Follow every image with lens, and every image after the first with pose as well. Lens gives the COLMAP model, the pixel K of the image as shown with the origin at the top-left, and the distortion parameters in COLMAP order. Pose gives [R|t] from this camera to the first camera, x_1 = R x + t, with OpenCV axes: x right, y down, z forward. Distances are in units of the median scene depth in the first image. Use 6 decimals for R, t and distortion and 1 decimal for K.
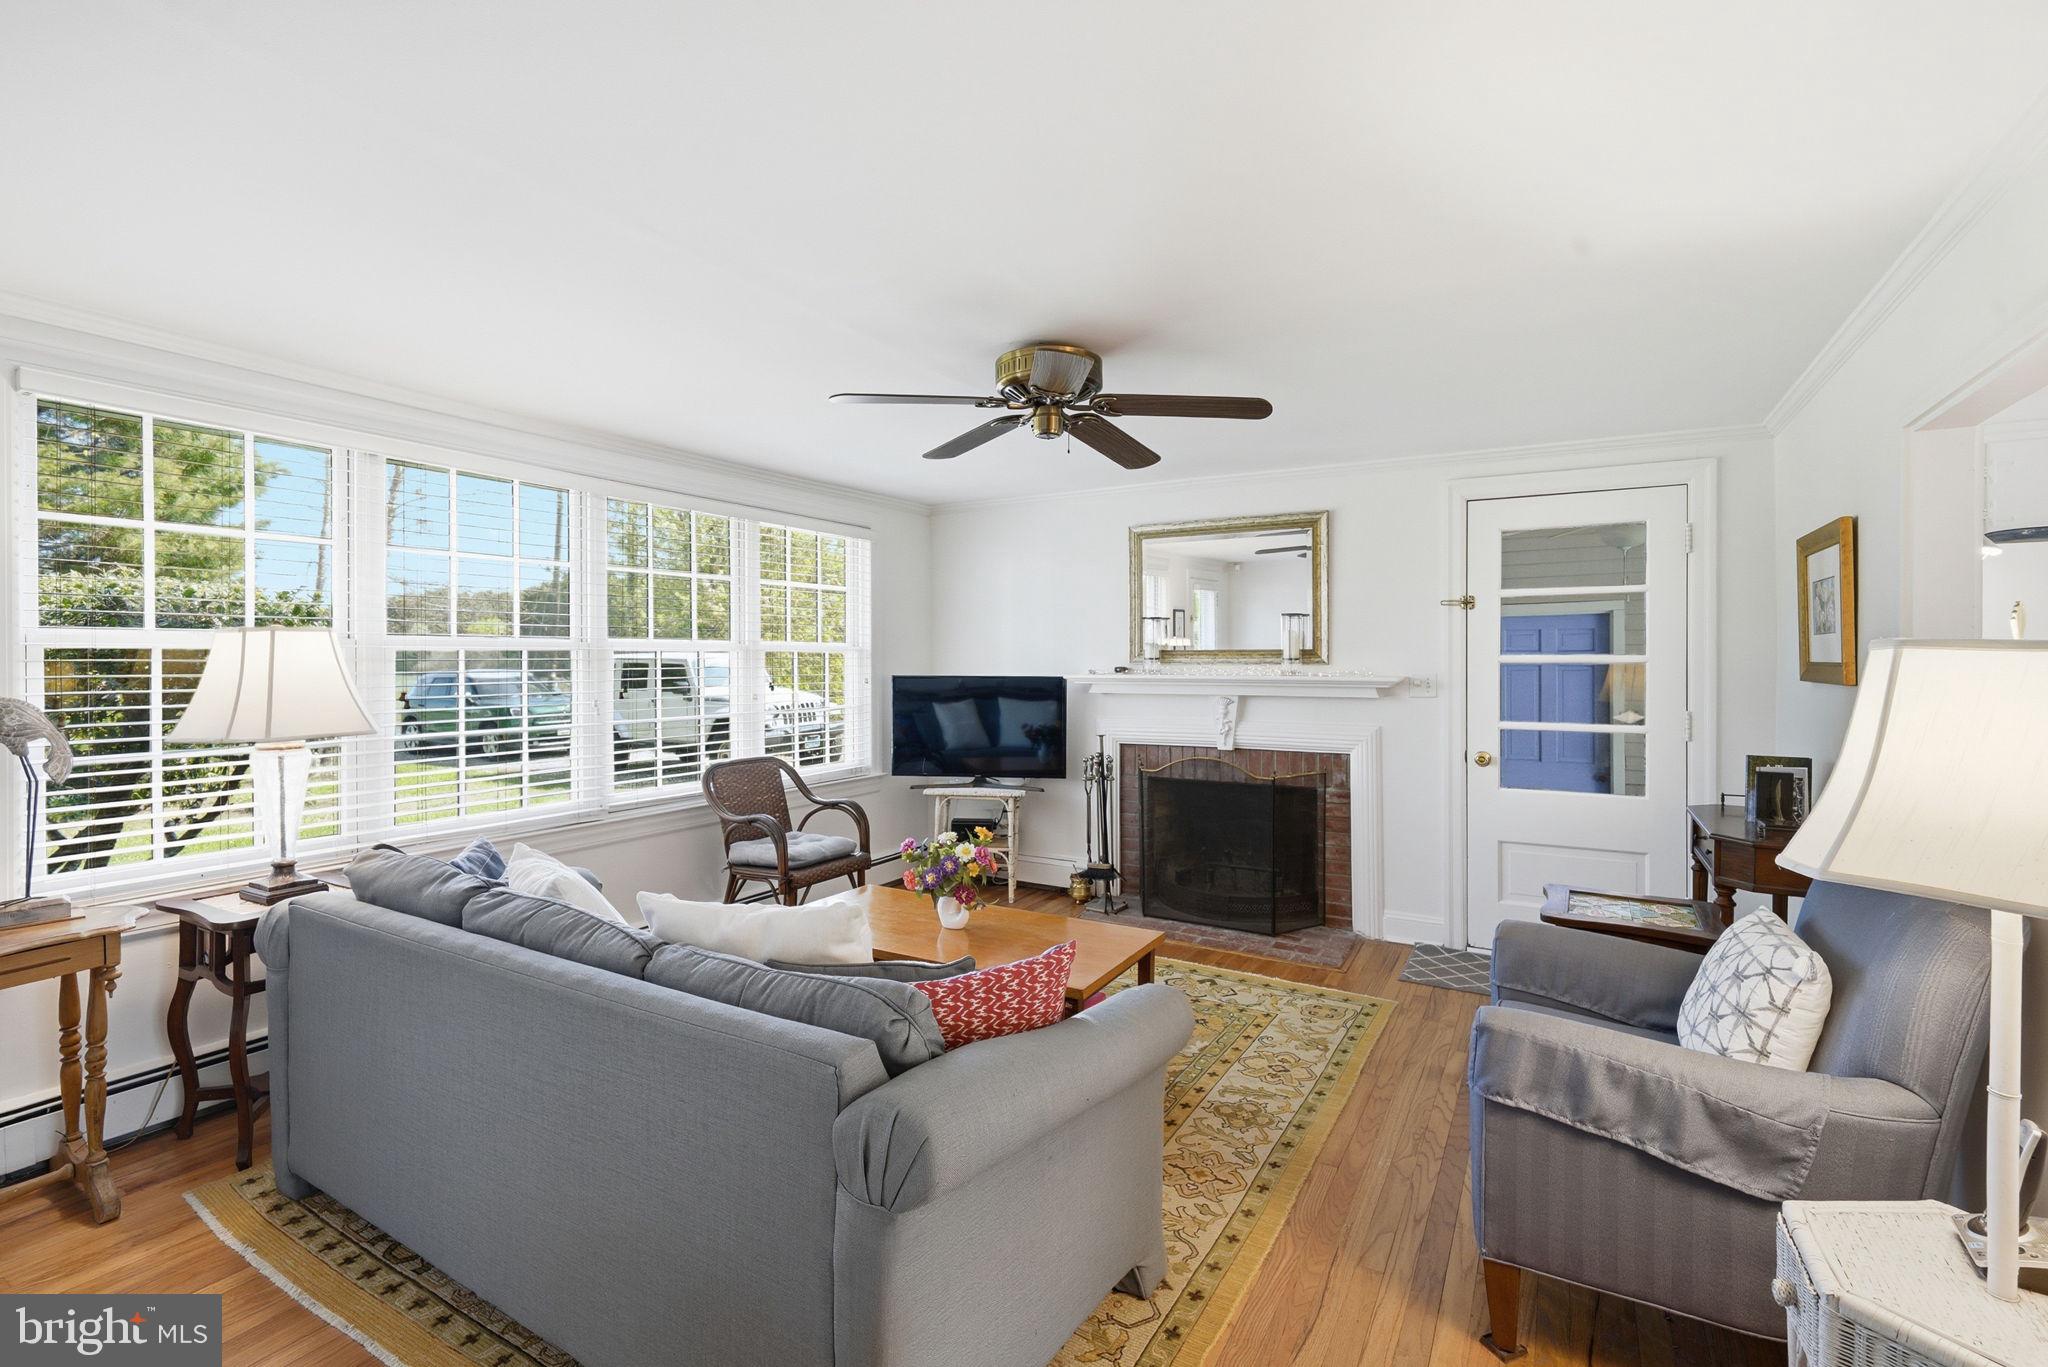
lens RADIAL K [[899.0, 0, 1018.2], [0, 899.0, 666.5], [0, 0, 1]] dist [-0.000482, -0.000043]
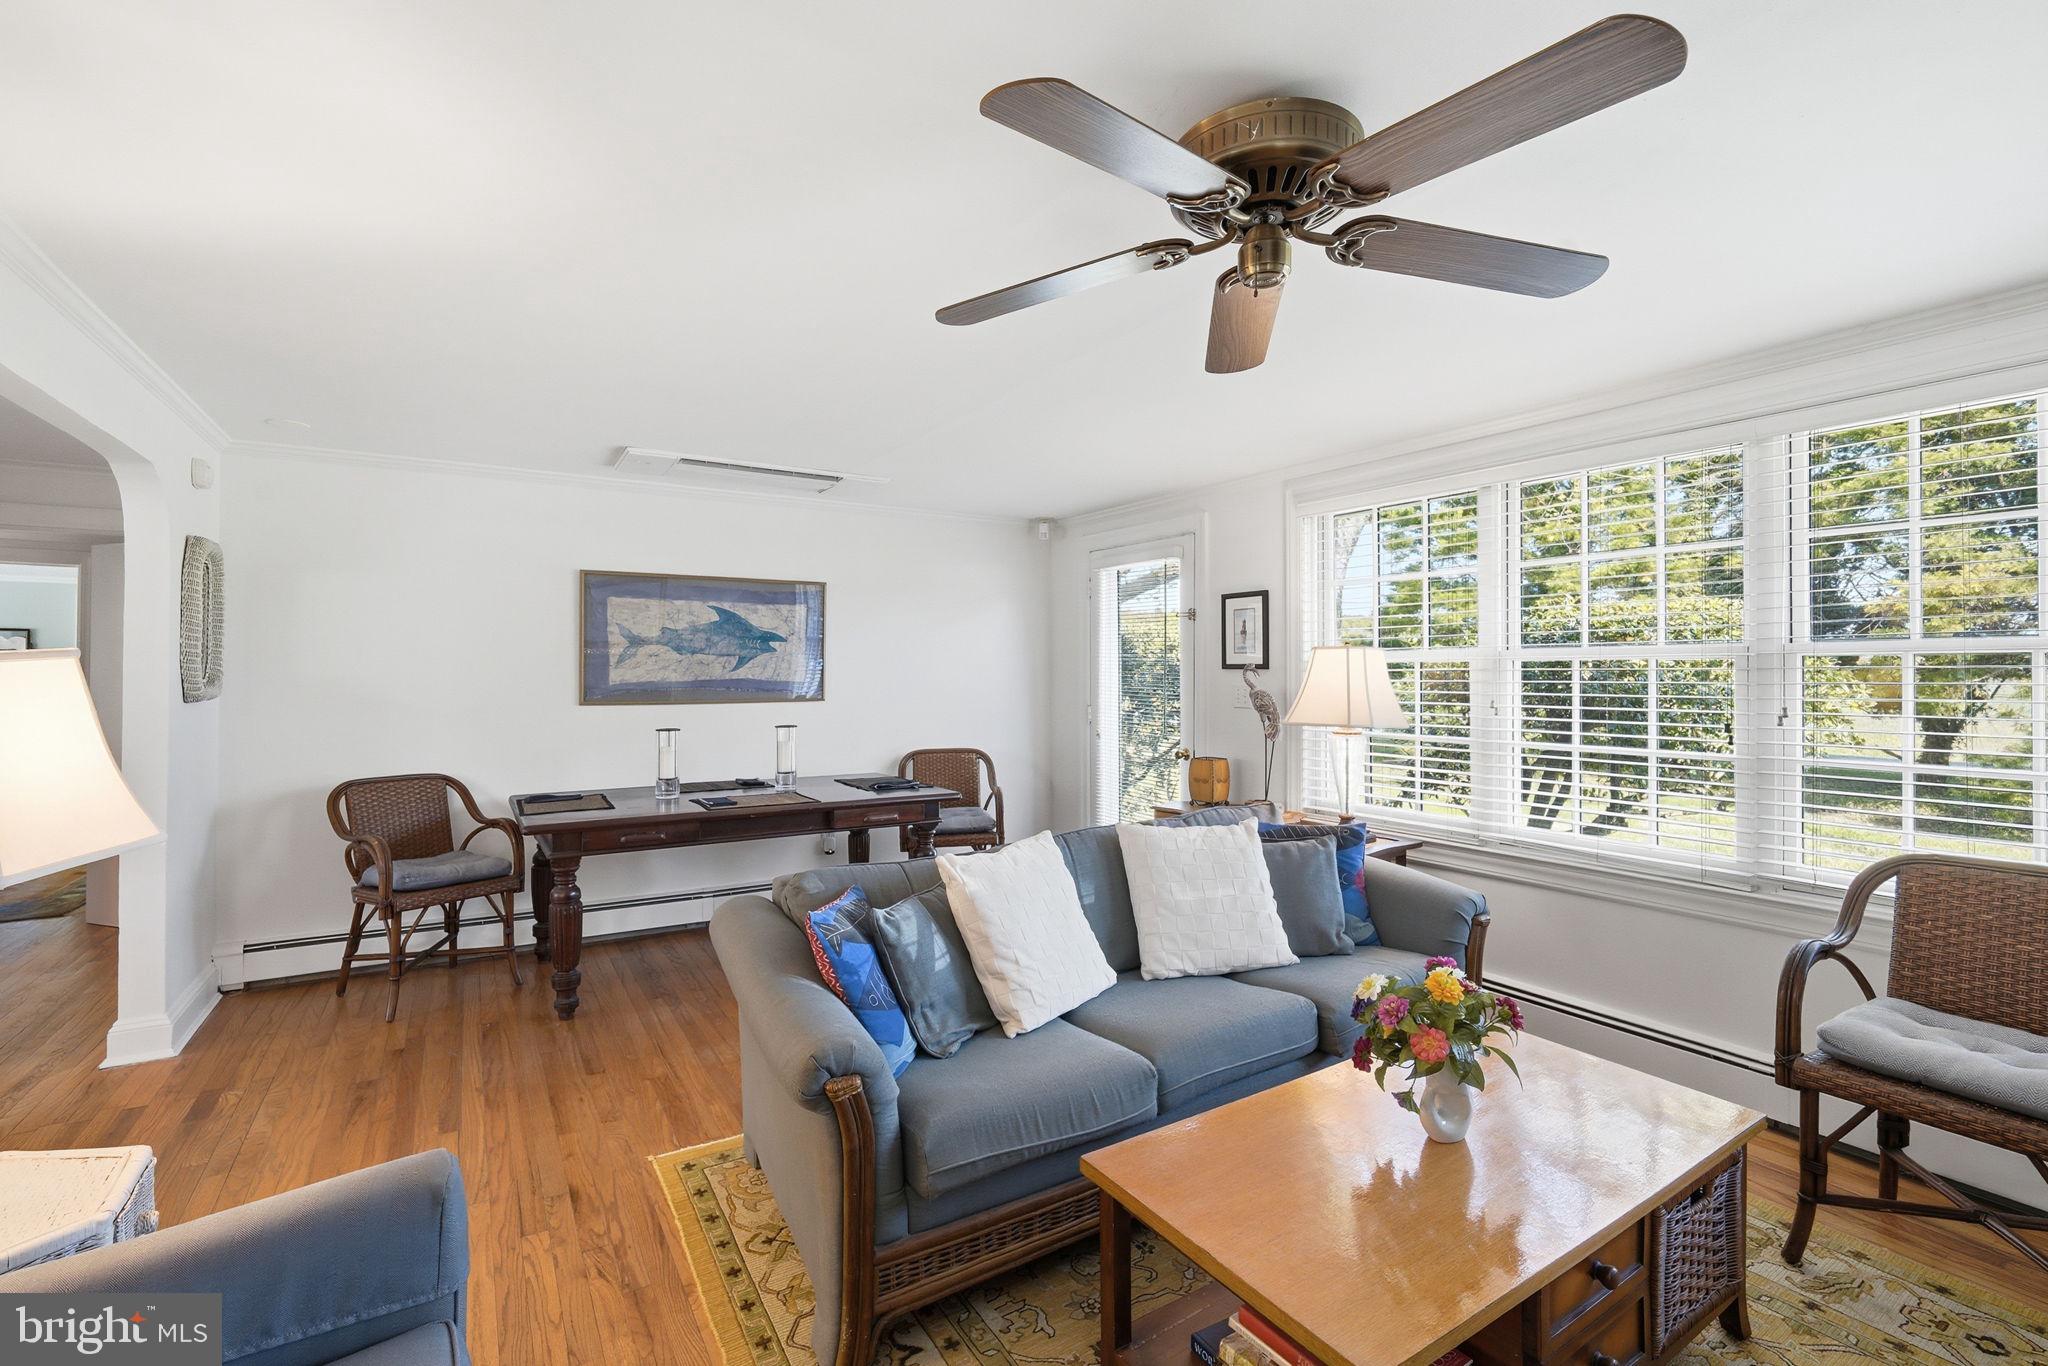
lens RADIAL K [[899.0, 0, 1017.3], [0, 899.0, 673.7], [0, 0, 1]] dist [-0.000482, -0.000043]
pose [[-0.453981, 0.004479, -0.891000, 0.524017], [-0.005393, 0.999955, 0.007774, -0.007960], [0.890995, 0.008335, -0.453937, 0.955066]]
